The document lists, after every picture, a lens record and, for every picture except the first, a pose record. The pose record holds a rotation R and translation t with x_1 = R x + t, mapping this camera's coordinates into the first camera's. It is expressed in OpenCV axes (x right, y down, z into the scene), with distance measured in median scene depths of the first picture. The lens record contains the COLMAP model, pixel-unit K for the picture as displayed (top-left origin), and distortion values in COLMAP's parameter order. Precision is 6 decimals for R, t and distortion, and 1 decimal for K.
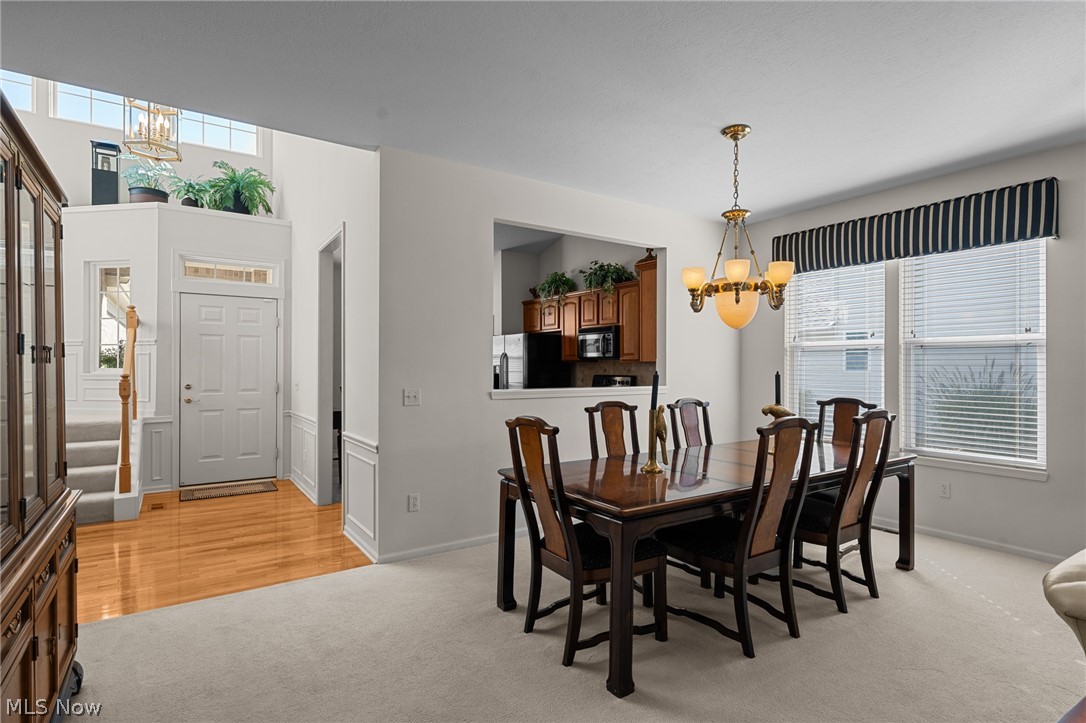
lens RADIAL K [[541.3, 0, 543.0], [0, 541.3, 361.5], [0, 0, 1]] dist [0.015732, -0.000208]
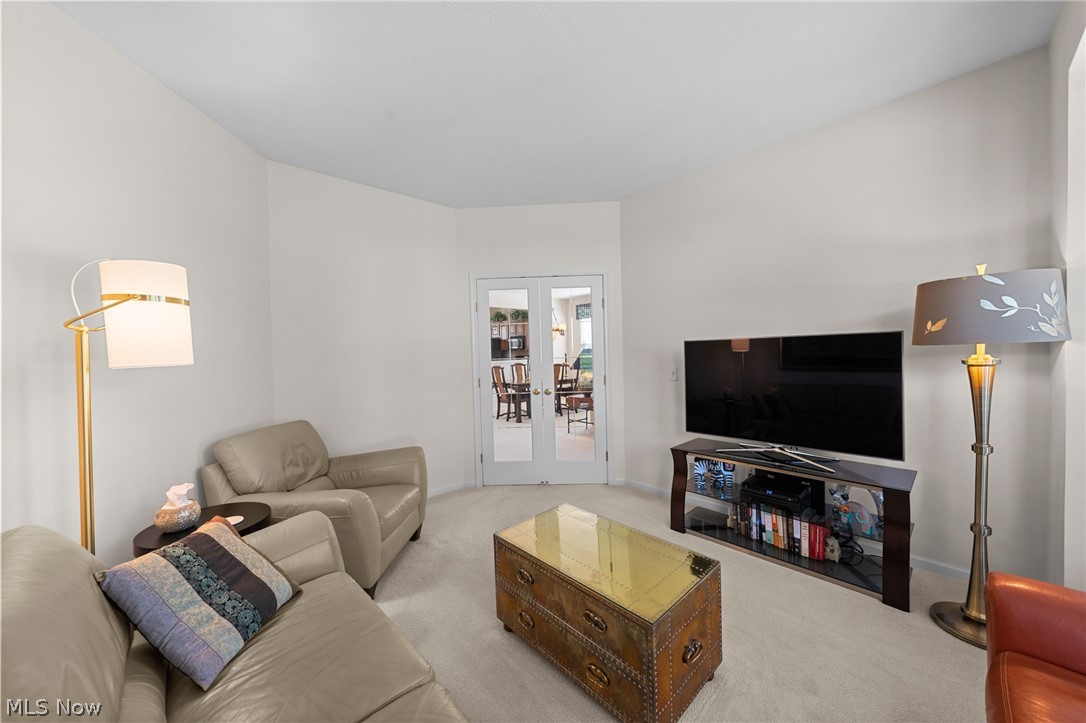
lens RADIAL K [[396.4, 0, 543.0], [0, 396.4, 361.5], [0, 0, 1]] dist [-0.001160, -0.000115]
pose [[0.988366, -0.028757, 0.149348, -0.089109], [0.023504, 0.999045, 0.036820, -0.023250], [-0.150264, -0.032881, 0.988099, -1.450768]]
